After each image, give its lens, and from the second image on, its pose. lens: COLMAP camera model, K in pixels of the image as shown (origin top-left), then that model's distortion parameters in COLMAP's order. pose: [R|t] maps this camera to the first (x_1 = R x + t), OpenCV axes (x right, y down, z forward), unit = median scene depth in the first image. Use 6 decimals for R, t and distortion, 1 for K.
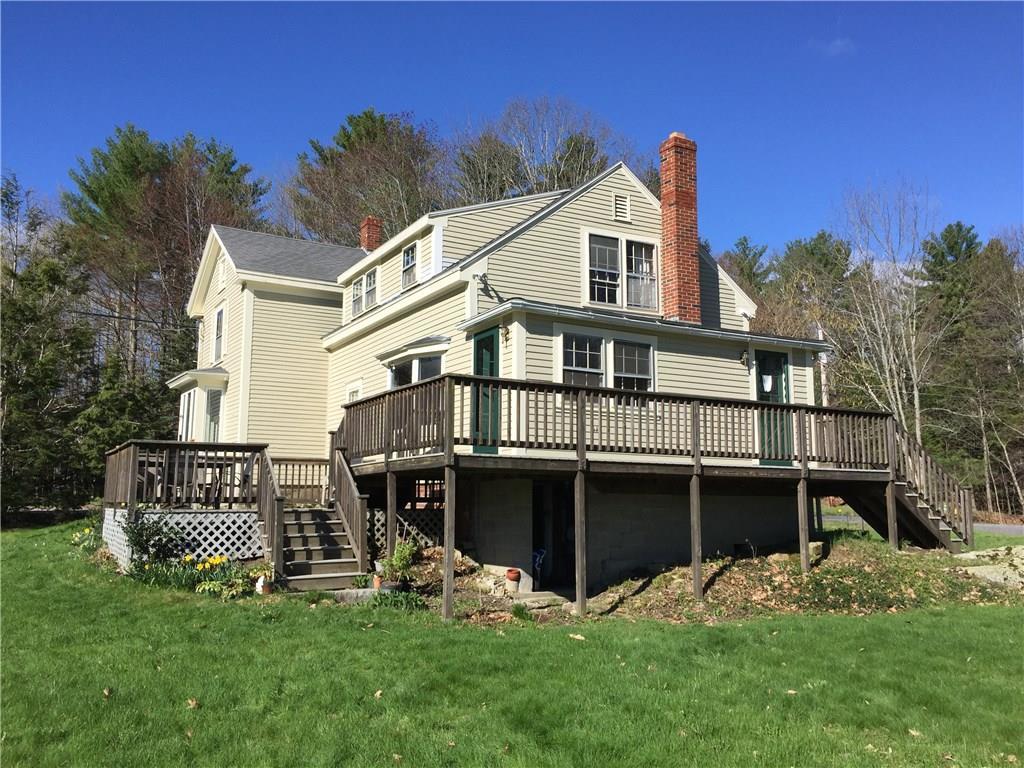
lens RADIAL K [[872.3, 0, 517.3], [0, 872.3, 375.6], [0, 0, 1]] dist [0.059275, -0.043327]
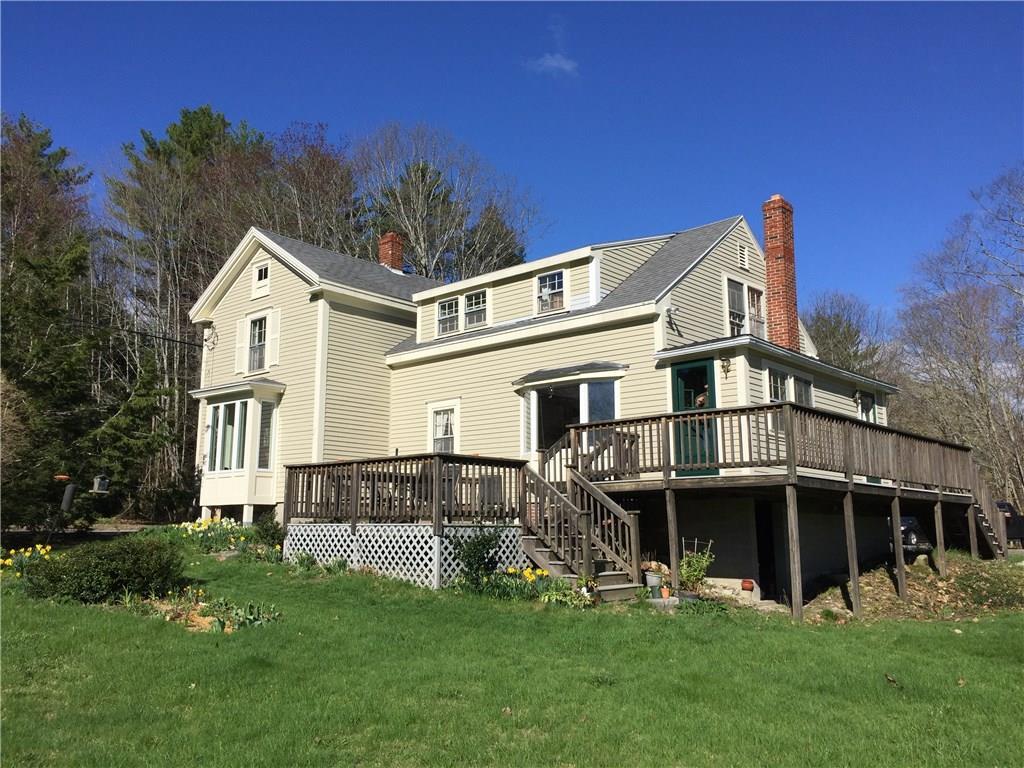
lens RADIAL K [[872.3, 0, 519.5], [0, 872.3, 383.3], [0, 0, 1]] dist [0.059275, -0.043327]
pose [[0.952049, 0.050644, 0.301724, -0.497921], [-0.044340, 0.998632, -0.027710, 0.013707], [-0.302715, 0.013003, 0.952993, 0.022544]]
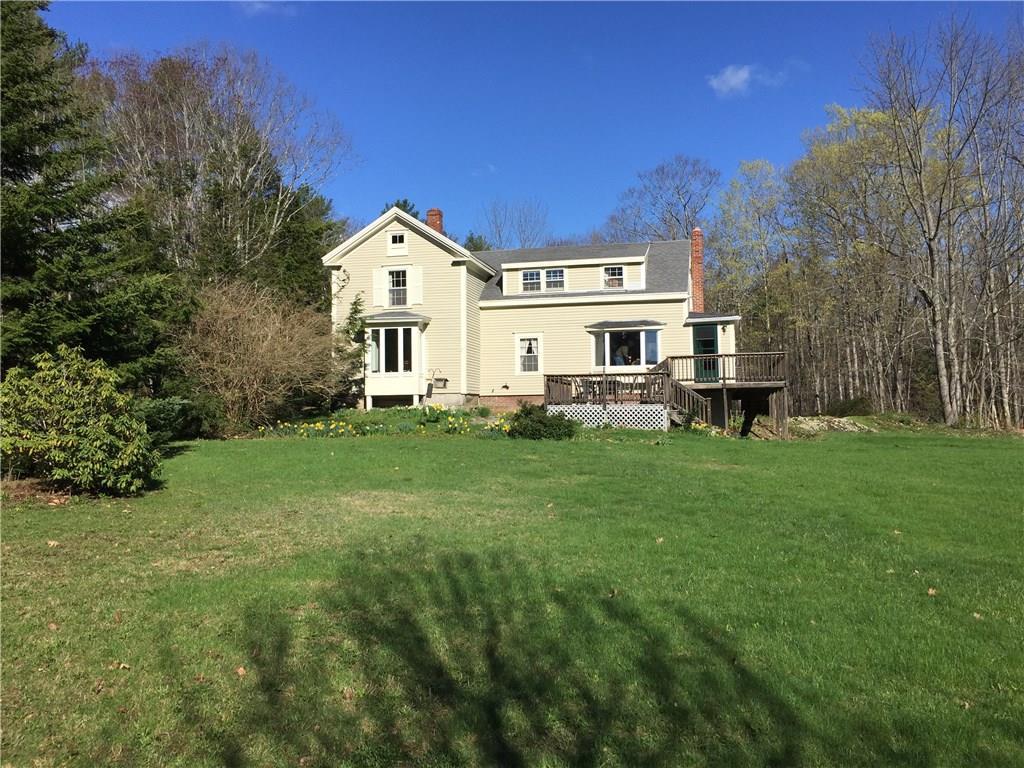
lens RADIAL K [[872.3, 0, 516.4], [0, 872.3, 377.1], [0, 0, 1]] dist [0.059275, -0.043327]
pose [[0.675976, 0.020567, 0.736637, -1.743180], [-0.091997, 0.994146, 0.056665, -0.001568], [-0.731159, -0.106072, 0.673911, -0.136570]]
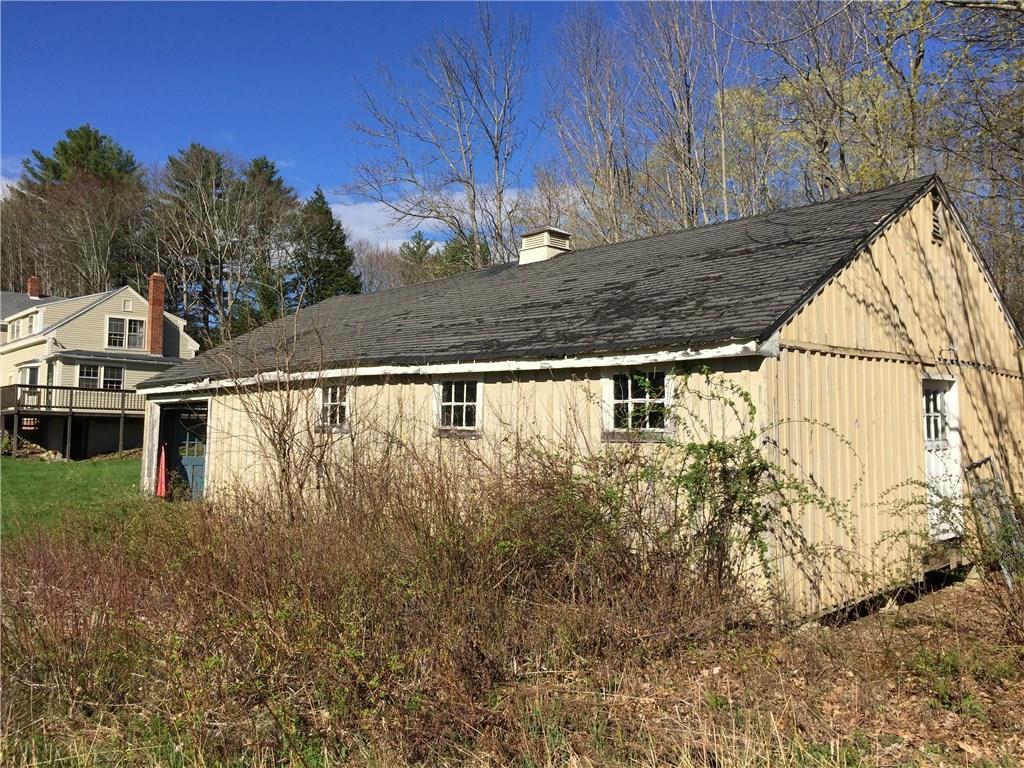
lens RADIAL K [[872.3, 0, 508.4], [0, 872.3, 385.3], [0, 0, 1]] dist [0.059275, -0.043327]
pose [[0.975734, 0.016764, 0.218318, 0.628029], [-0.033334, 0.996816, 0.072438, -0.188784], [-0.216409, -0.077958, 0.973185, -1.618355]]
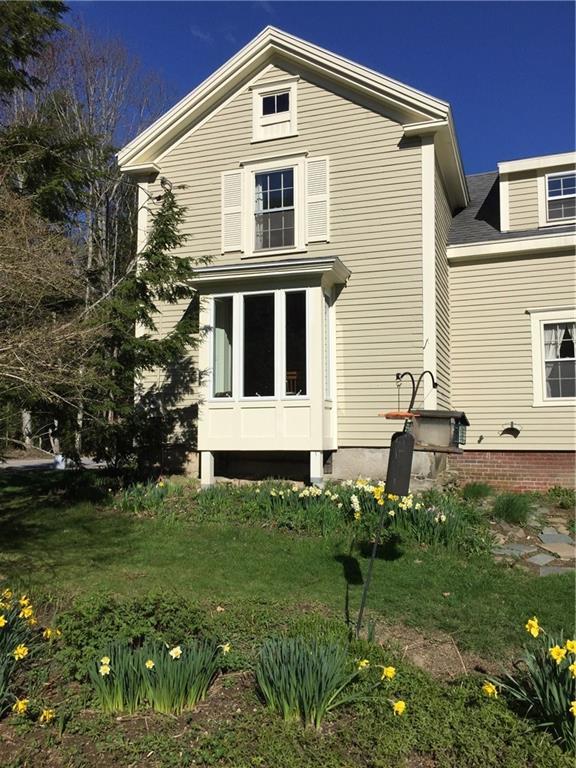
lens RADIAL K [[654.2, 0, 283.2], [0, 654.2, 382.7], [0, 0, 1]] dist [0.059275, -0.043327]
pose [[0.764476, 0.051238, 0.642612, -0.889376], [-0.090532, 0.995491, 0.028326, 0.090409], [-0.638263, -0.079832, 0.765668, 0.878391]]
